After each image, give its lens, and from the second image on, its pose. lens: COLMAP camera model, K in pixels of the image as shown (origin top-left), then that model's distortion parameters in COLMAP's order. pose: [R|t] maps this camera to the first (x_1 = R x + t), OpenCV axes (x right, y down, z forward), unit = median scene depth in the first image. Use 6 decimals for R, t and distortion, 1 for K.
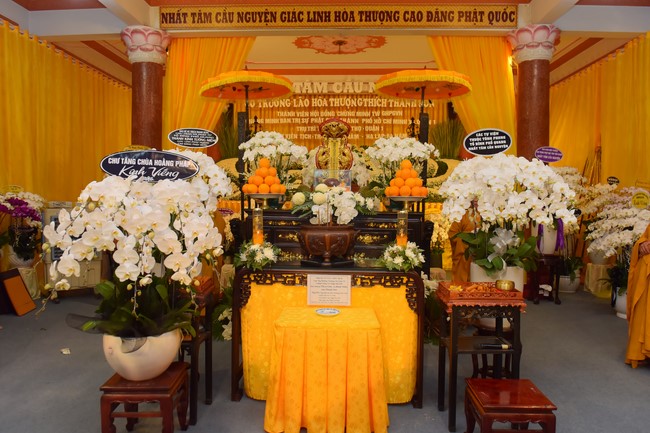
lens RADIAL K [[490.1, 0, 327.0], [0, 490.1, 215.2], [0, 0, 1]] dist [0.002429, 0.001551]
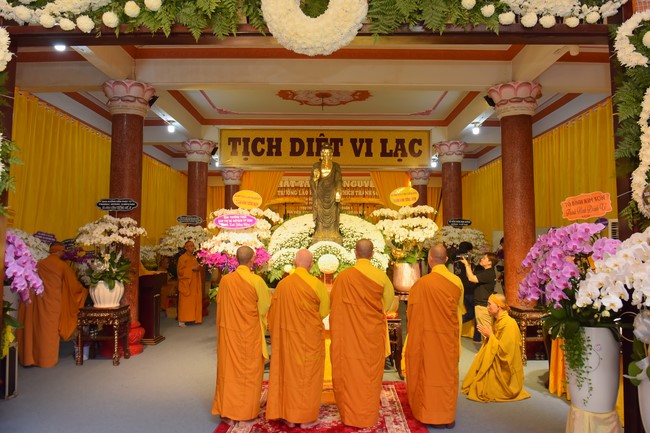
lens RADIAL K [[535.4, 0, 324.1], [0, 535.4, 218.6], [0, 0, 1]] dist [0.011824, 0.002561]
pose [[0.999605, 0.001224, 0.028066, -0.032985], [0.001422, 0.995563, -0.094091, 0.031332], [-0.028056, 0.094094, 0.995168, -0.815529]]
